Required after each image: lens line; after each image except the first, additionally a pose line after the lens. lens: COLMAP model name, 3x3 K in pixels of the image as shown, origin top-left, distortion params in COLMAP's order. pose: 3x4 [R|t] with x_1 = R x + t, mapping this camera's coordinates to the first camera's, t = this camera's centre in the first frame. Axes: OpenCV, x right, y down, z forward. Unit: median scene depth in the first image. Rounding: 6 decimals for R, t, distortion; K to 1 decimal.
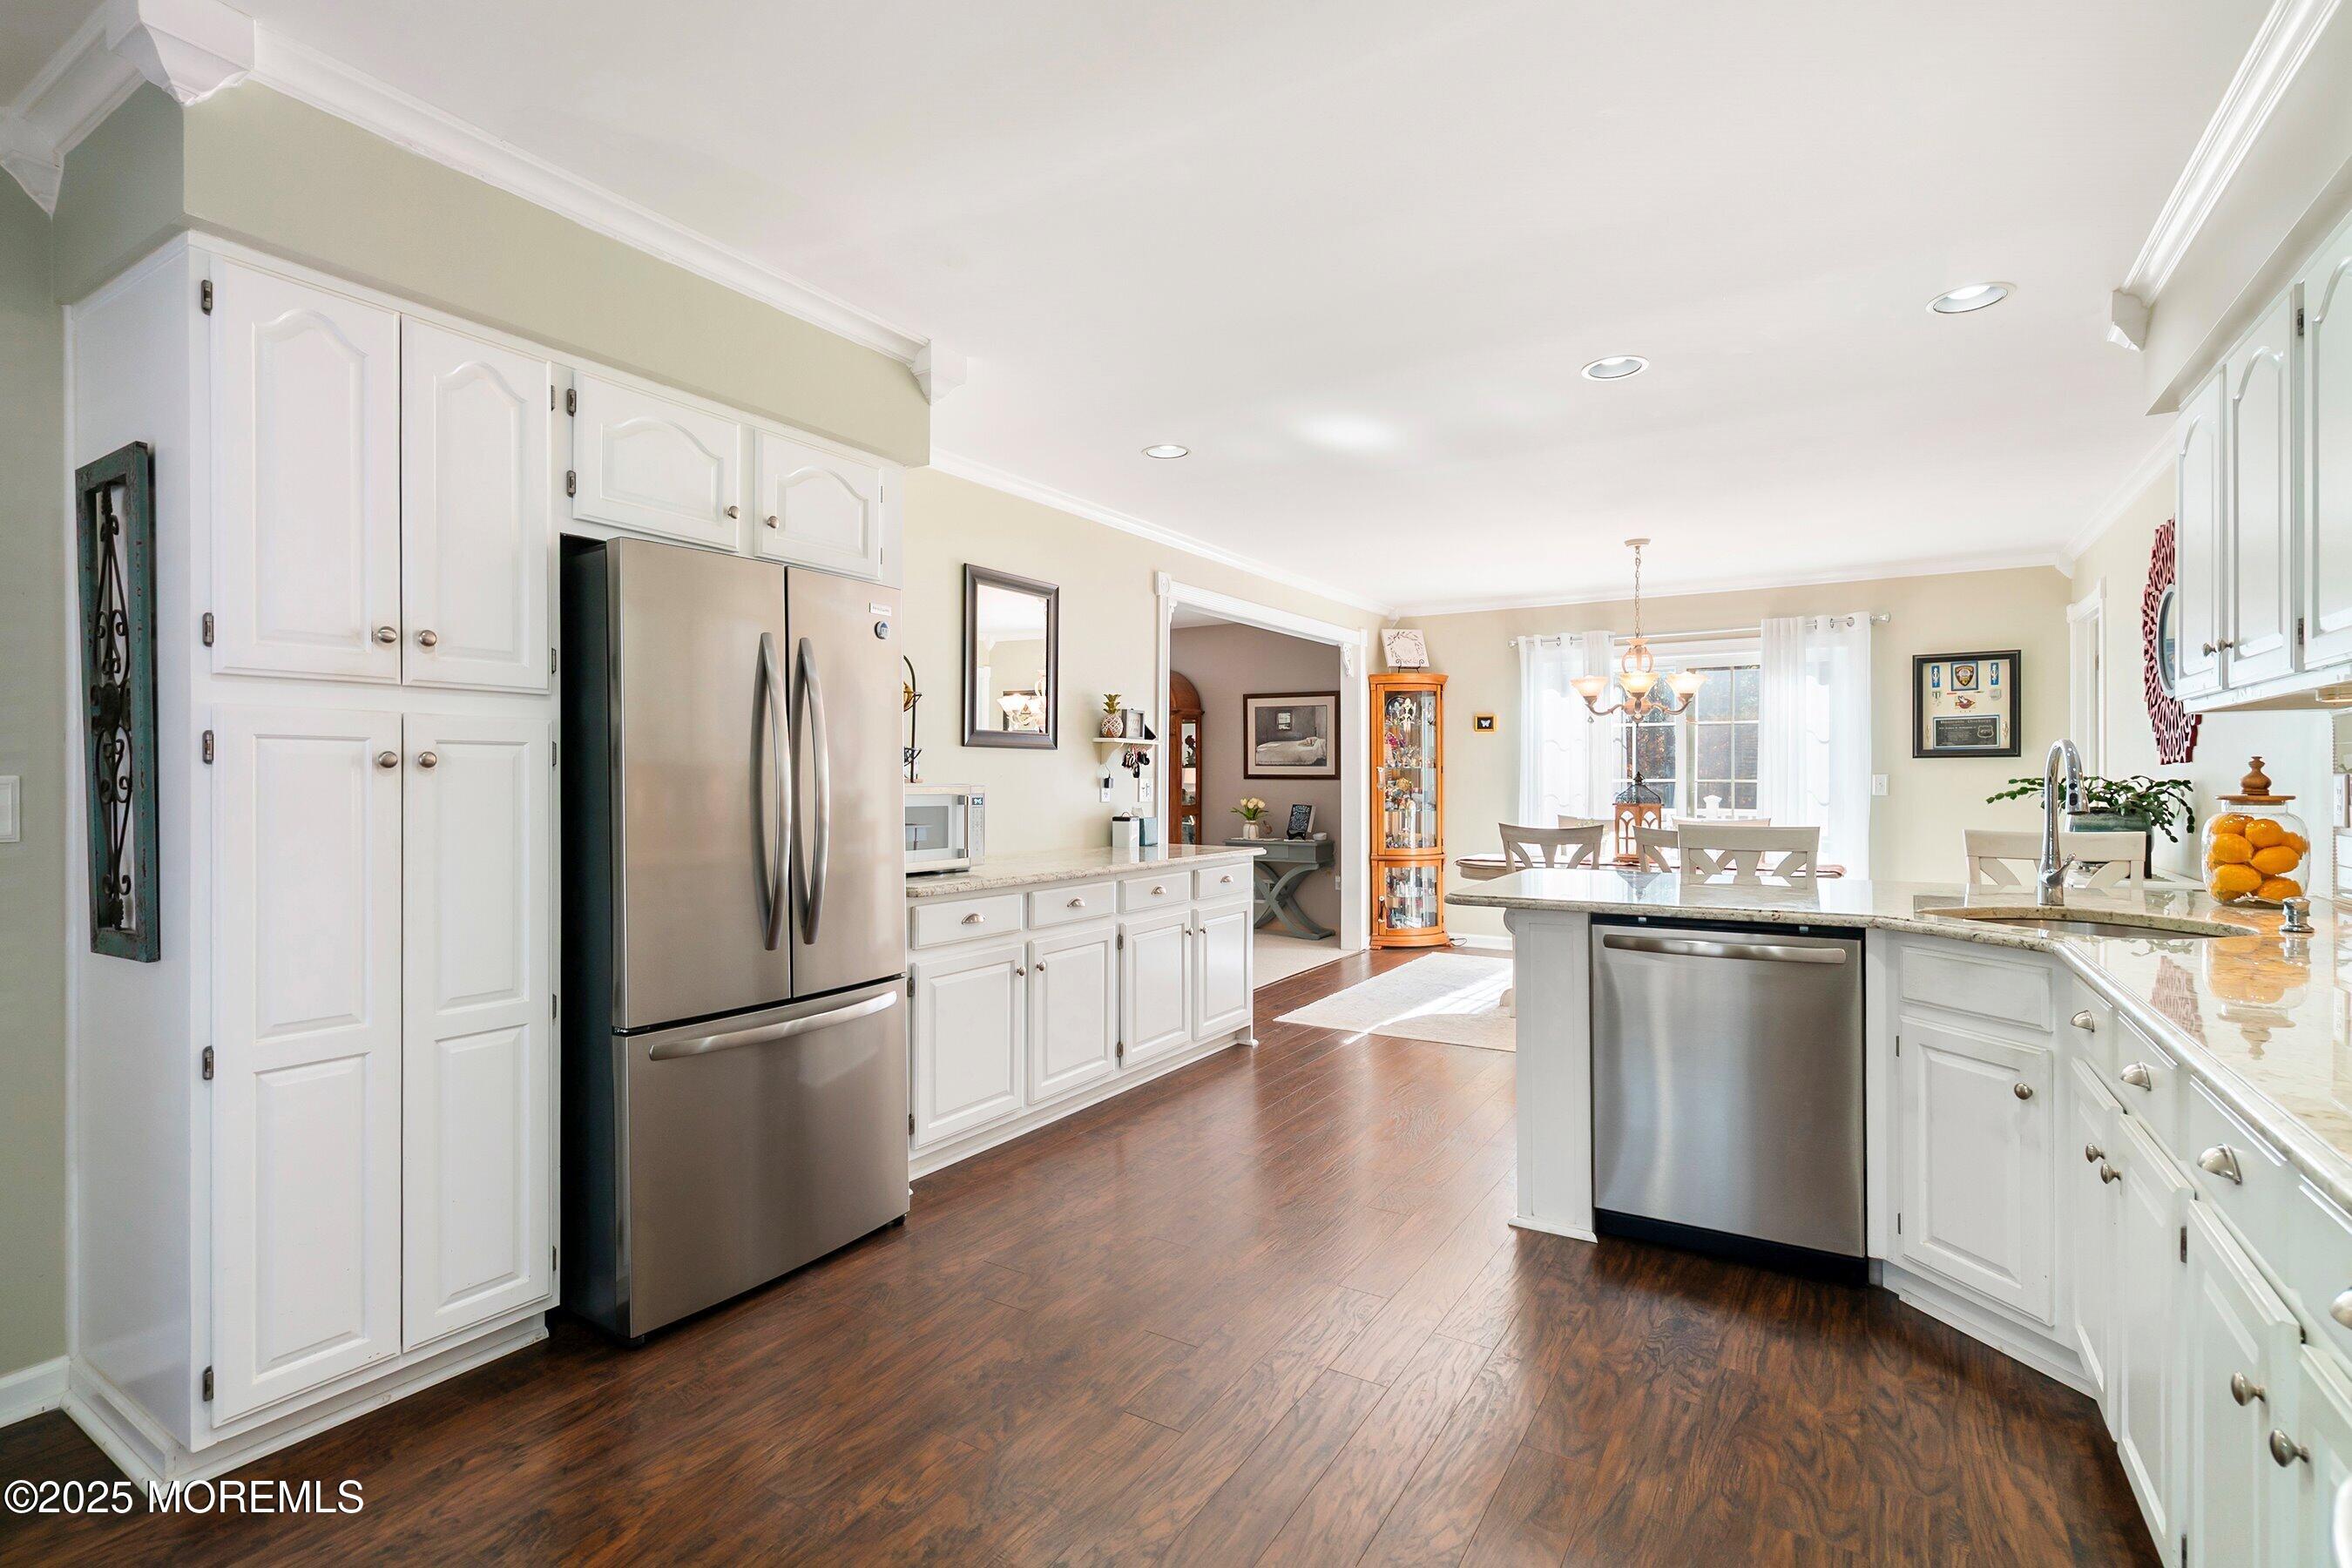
lens RADIAL K [[1099.9, 0, 1176.0], [0, 1099.9, 784.0], [0, 0, 1]] dist [-0.000840, 0.000040]
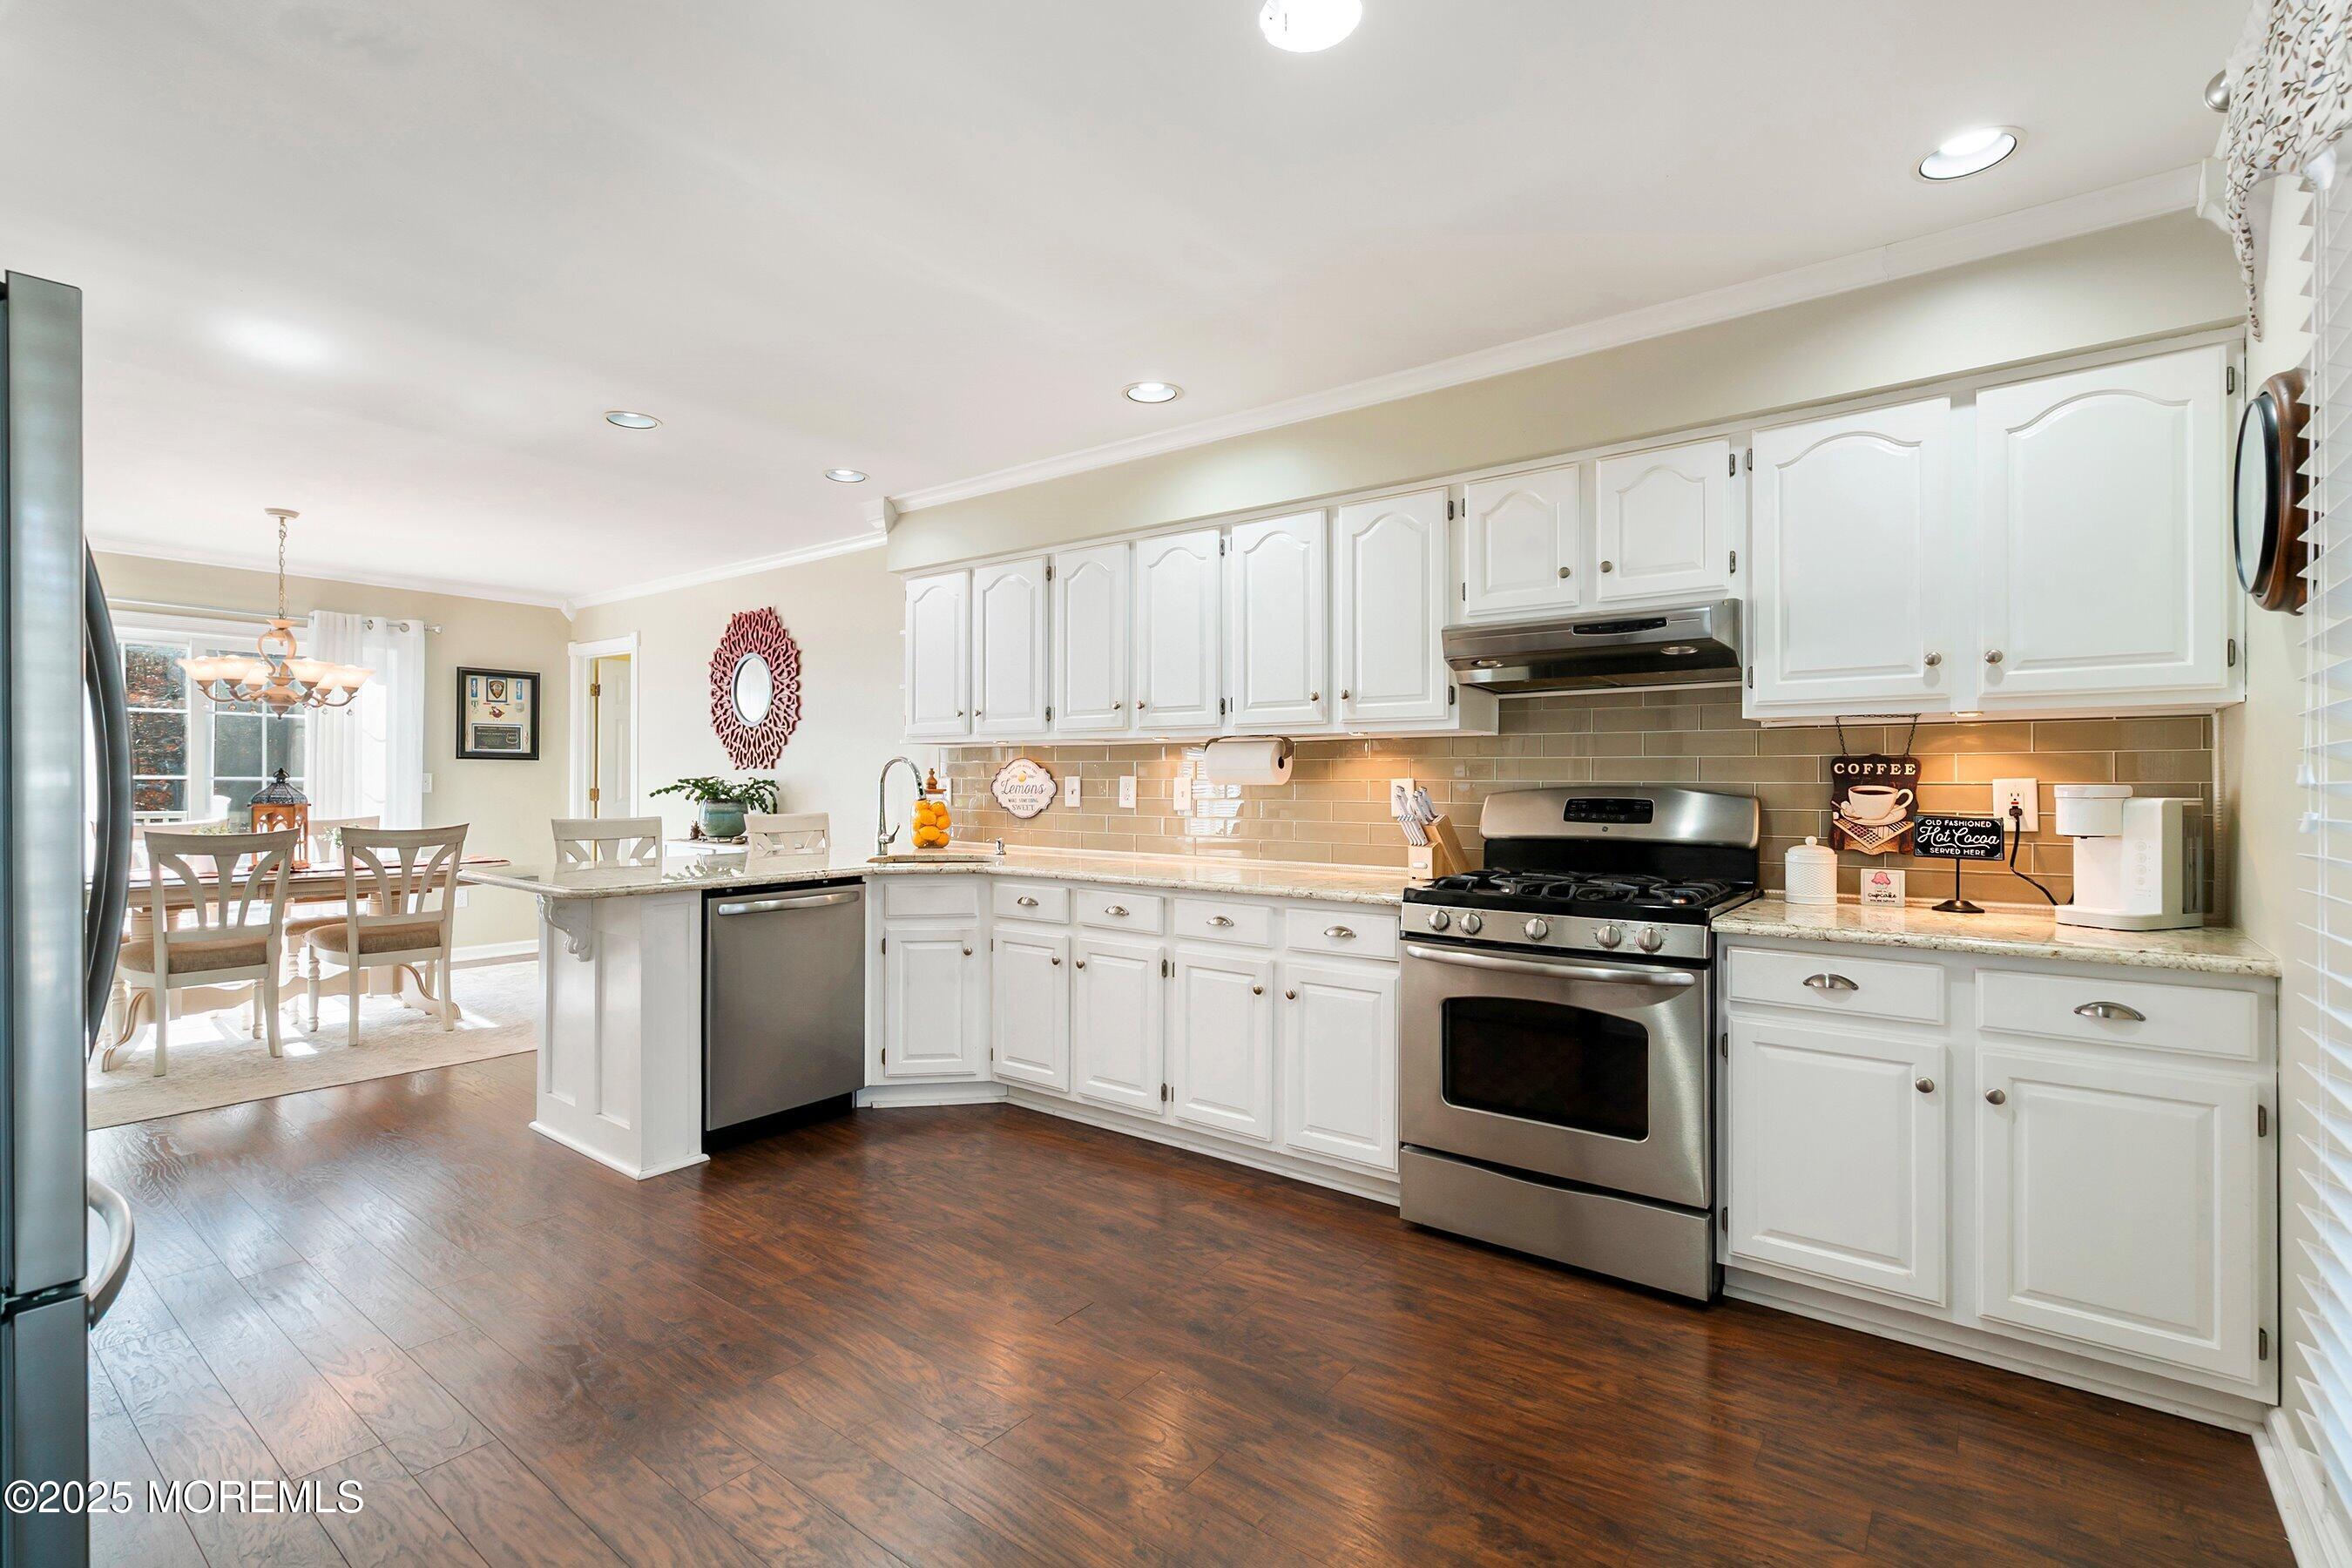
lens RADIAL K [[1068.2, 0, 1176.0], [0, 1068.2, 784.0], [0, 0, 1]] dist [-0.000069, -0.000215]
pose [[0.101284, -0.000503, 0.994857, -0.374142], [-0.001754, 0.999998, 0.000684, -0.000166], [-0.994856, -0.001814, 0.101283, 0.184990]]
